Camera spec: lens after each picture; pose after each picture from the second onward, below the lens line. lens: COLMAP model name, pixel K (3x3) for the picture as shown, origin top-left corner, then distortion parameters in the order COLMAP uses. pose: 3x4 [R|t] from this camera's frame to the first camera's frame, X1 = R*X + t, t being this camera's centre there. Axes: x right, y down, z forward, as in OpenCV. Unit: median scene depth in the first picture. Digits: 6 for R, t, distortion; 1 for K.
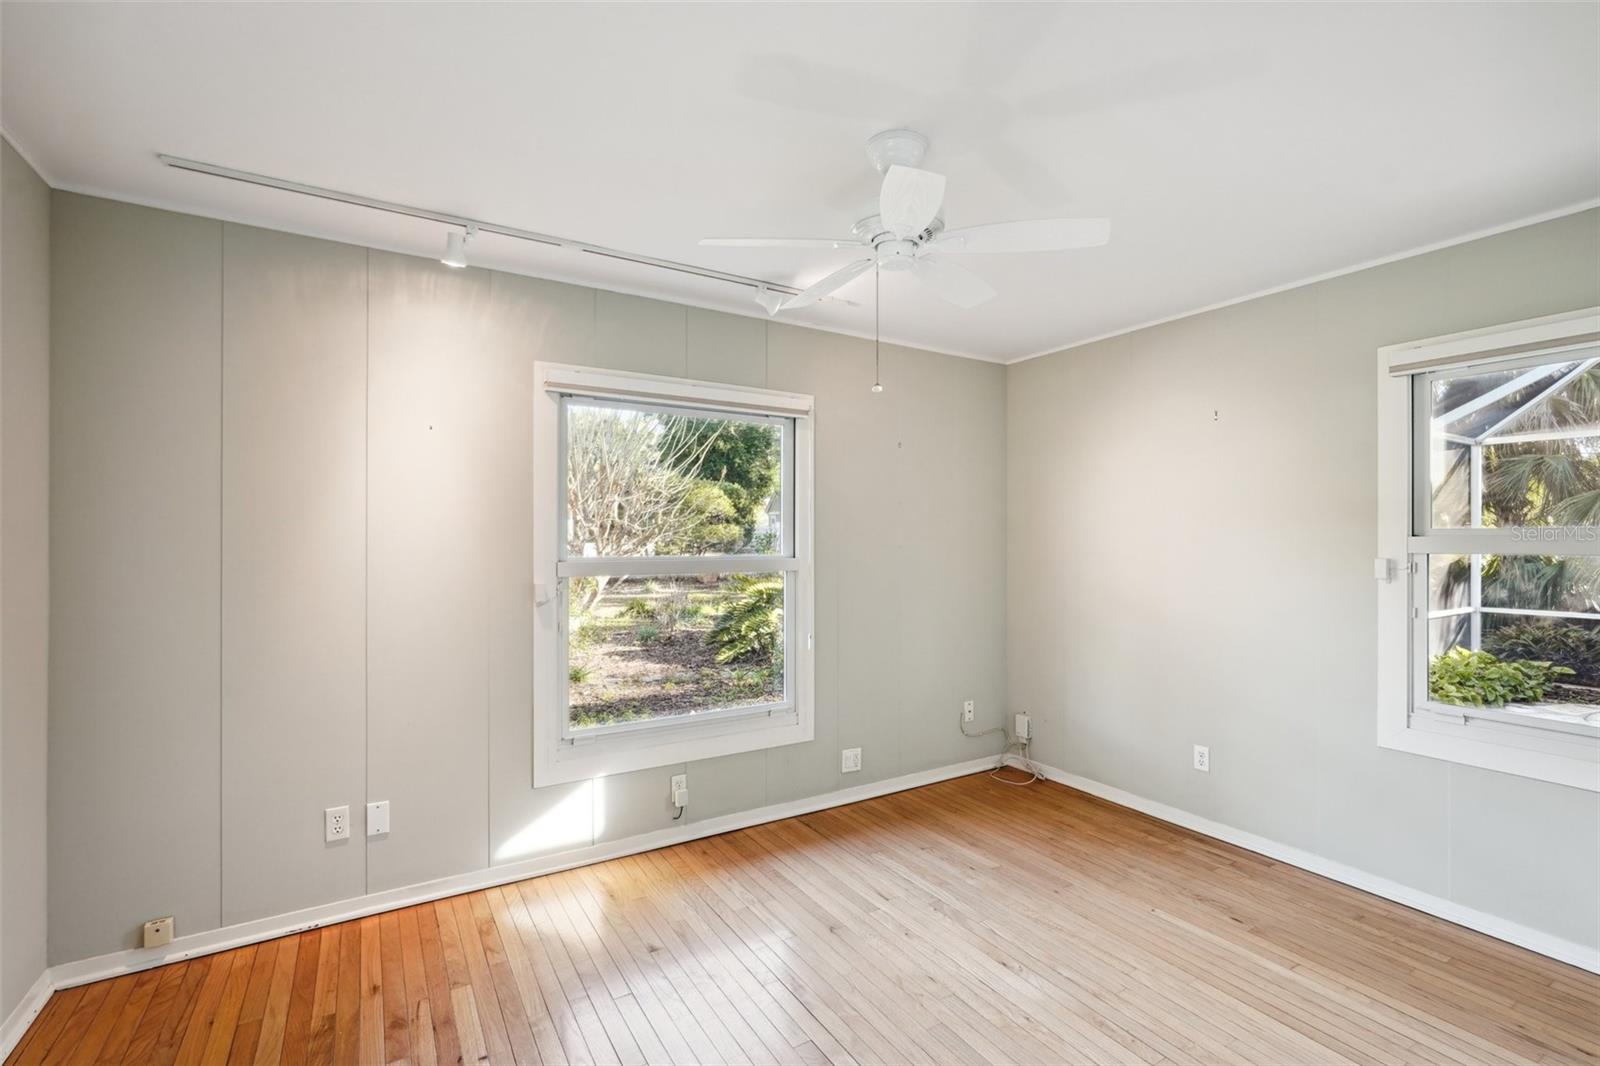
lens RADIAL K [[722.2, 0, 799.8], [0, 722.2, 541.8], [0, 0, 1]] dist [-0.005819, 0.004189]
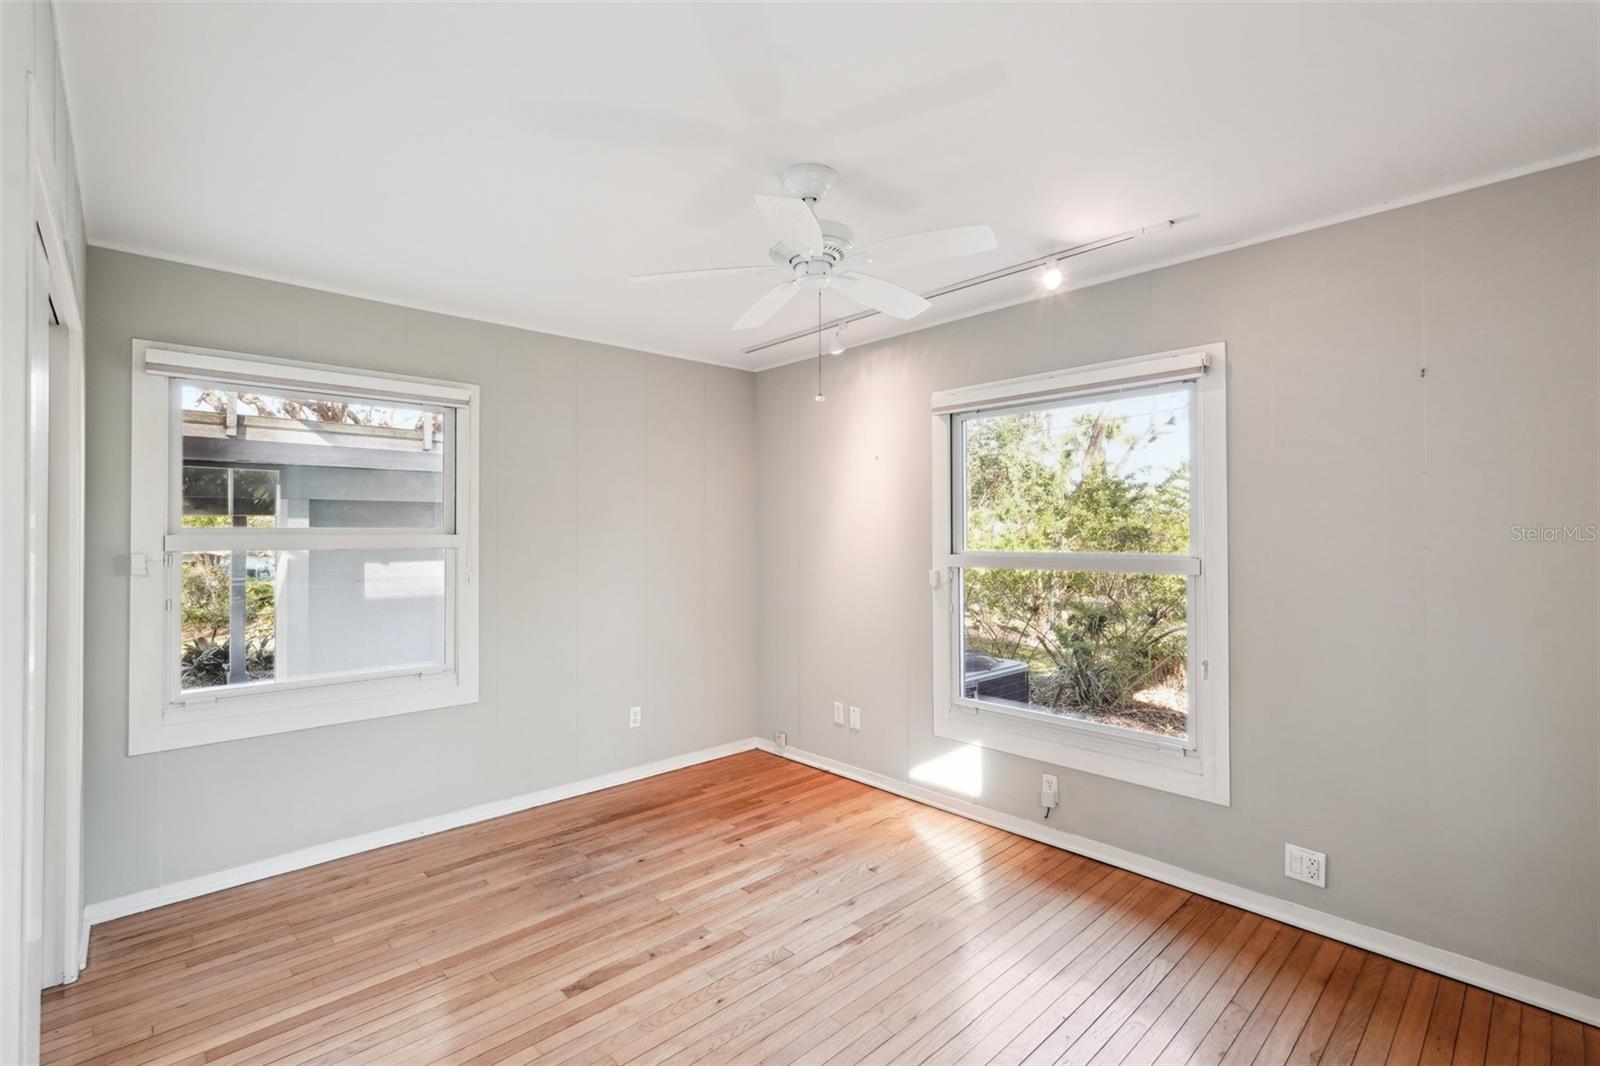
lens RADIAL K [[722.2, 0, 796.1], [0, 722.2, 527.4], [0, 0, 1]] dist [-0.005819, 0.004189]
pose [[0.195379, -0.012959, -0.980642, 0.785078], [-0.000495, 0.999911, -0.013312, -0.000417], [0.980728, 0.003087, 0.195355, 0.503567]]
